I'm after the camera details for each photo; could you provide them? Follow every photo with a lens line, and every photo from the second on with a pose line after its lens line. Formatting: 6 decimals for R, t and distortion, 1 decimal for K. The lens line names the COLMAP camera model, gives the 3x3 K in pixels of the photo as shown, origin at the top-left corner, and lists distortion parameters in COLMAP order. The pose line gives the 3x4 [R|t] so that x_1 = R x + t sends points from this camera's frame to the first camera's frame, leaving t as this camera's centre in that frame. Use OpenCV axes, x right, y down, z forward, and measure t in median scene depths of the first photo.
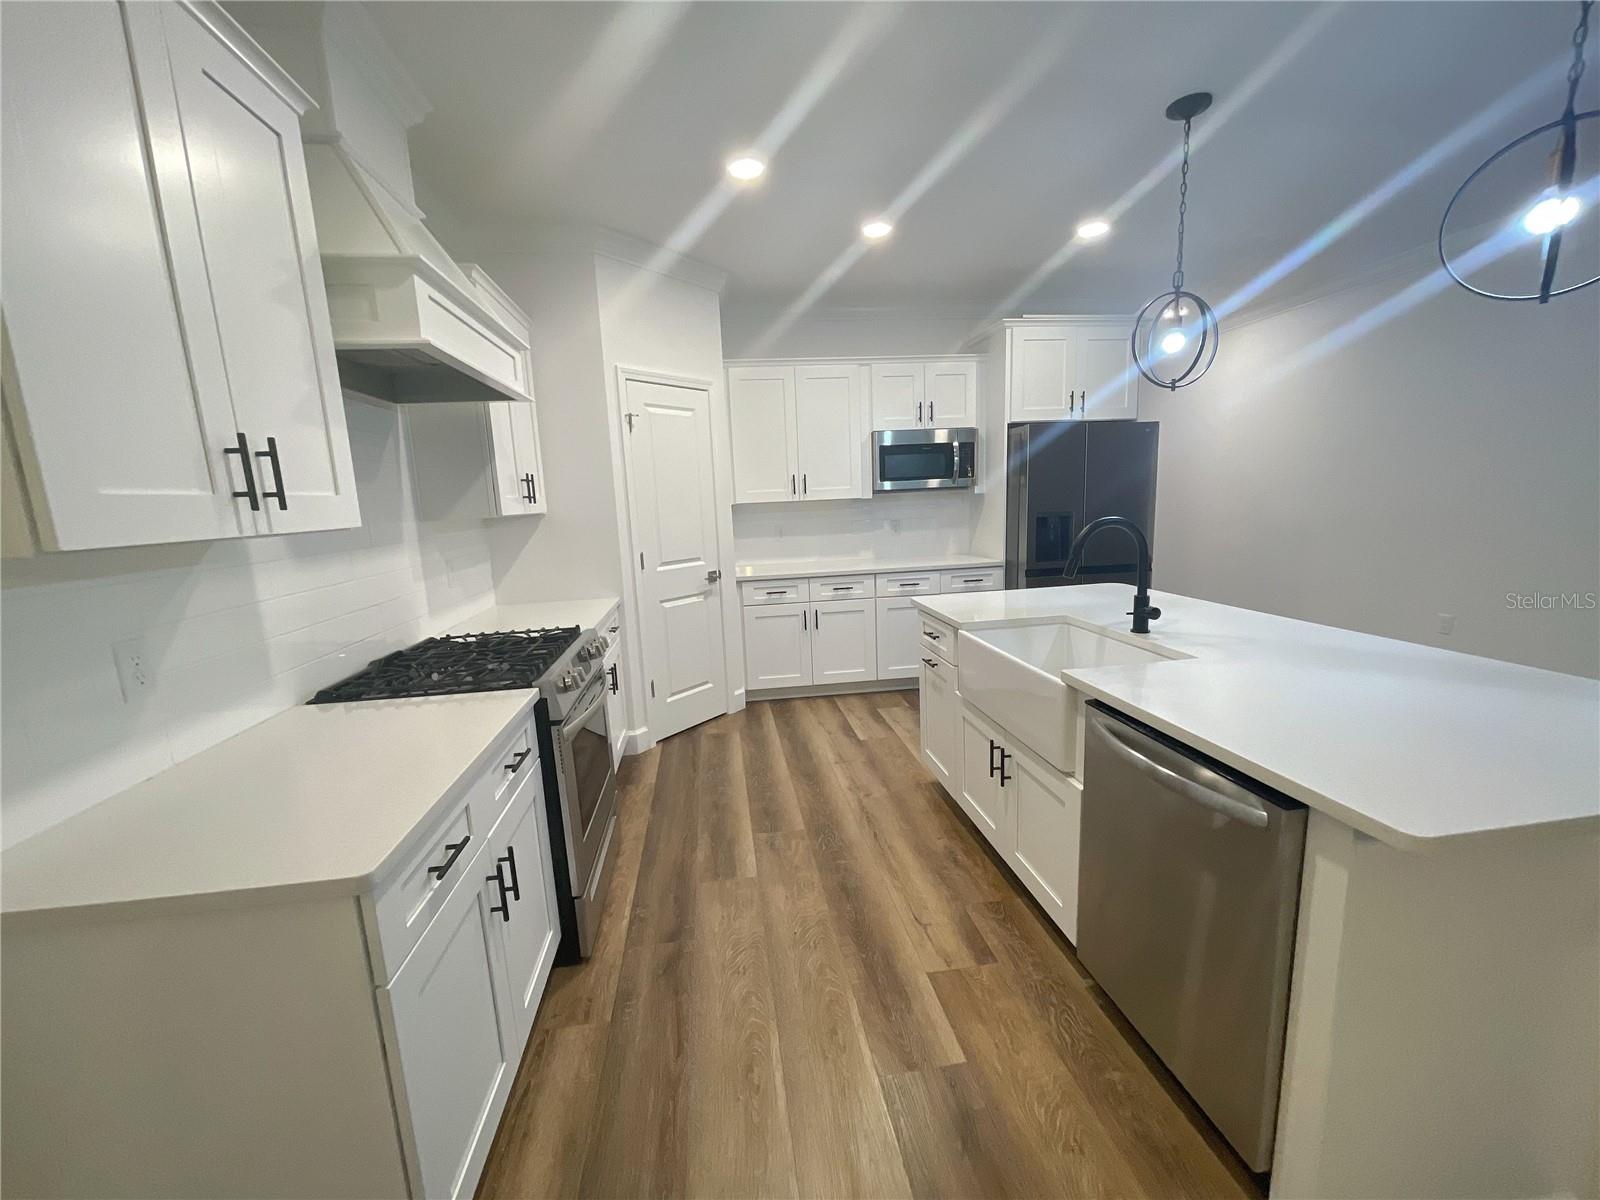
lens RADIAL K [[645.2, 0, 791.0], [0, 645.2, 610.5], [0, 0, 1]] dist [-0.001417, 0.000697]
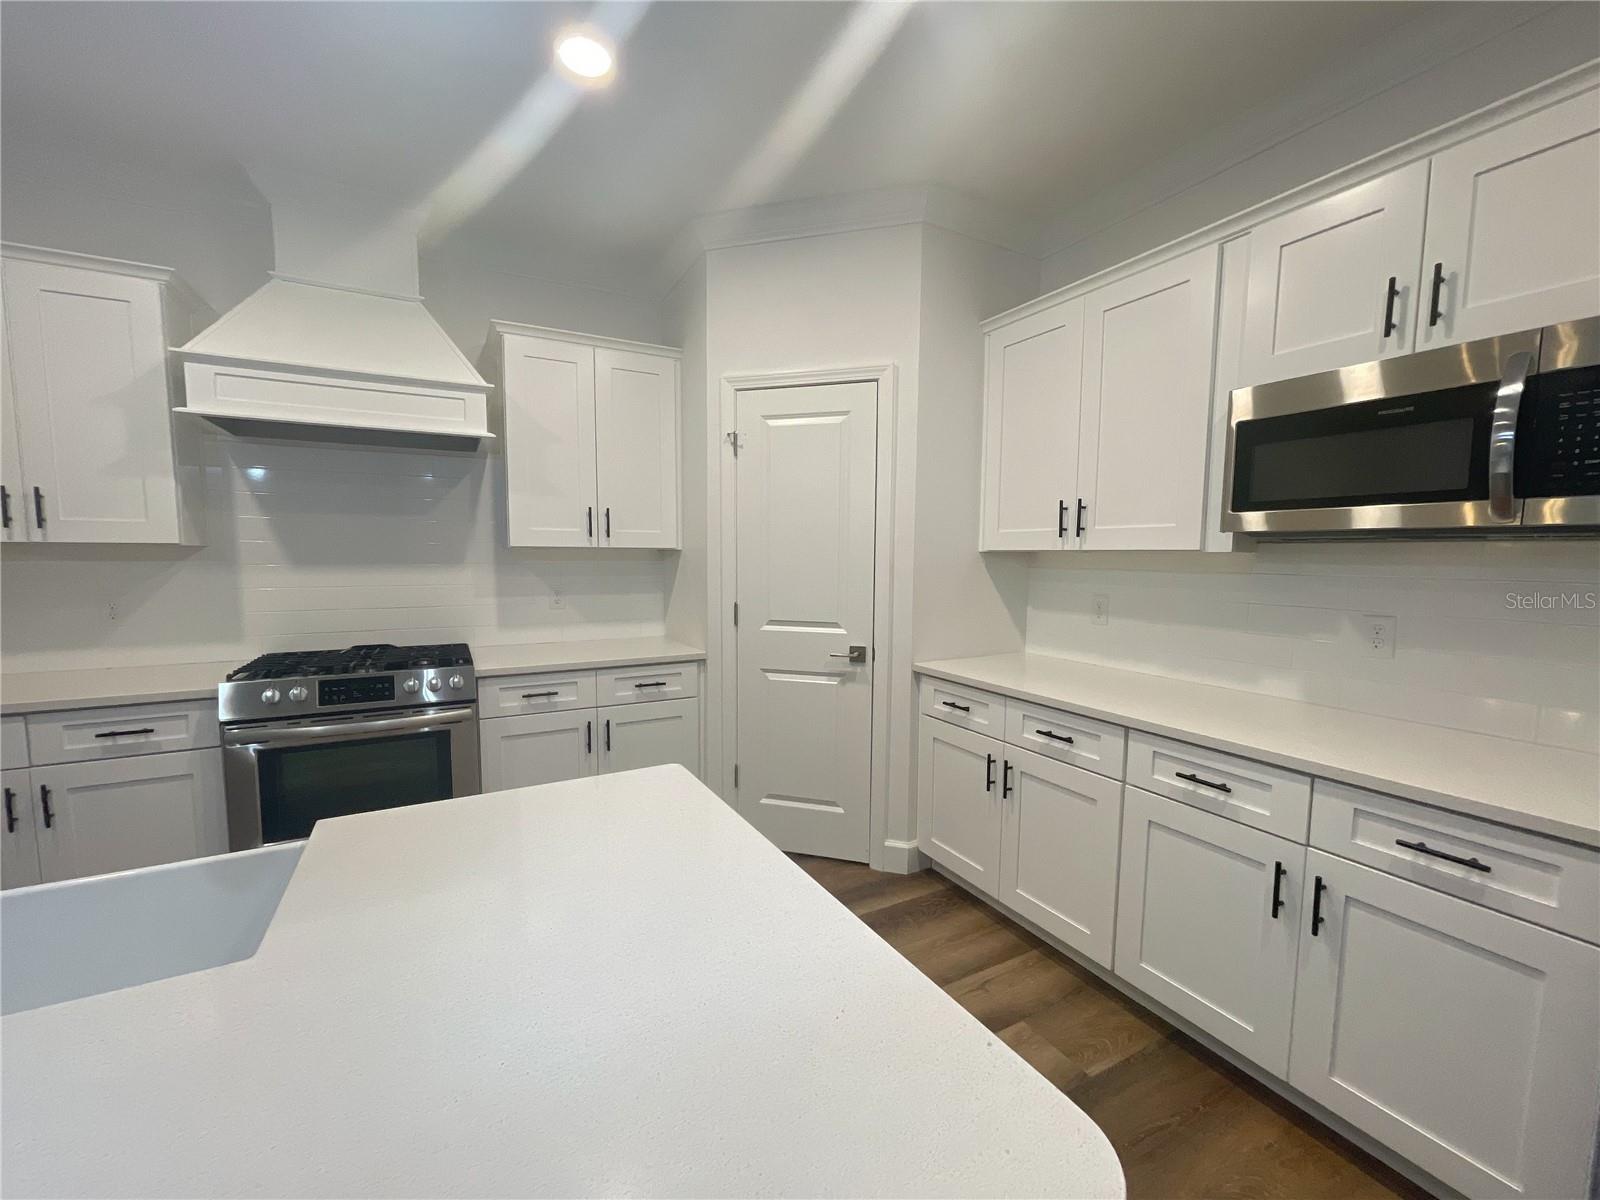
lens RADIAL K [[645.2, 0, 791.0], [0, 645.2, 610.5], [0, 0, 1]] dist [-0.001417, 0.000697]
pose [[0.360970, 0.130561, -0.923393, 0.499819], [-0.184221, 0.980623, 0.066638, -0.138340], [0.914201, 0.146054, 0.378028, 0.720681]]
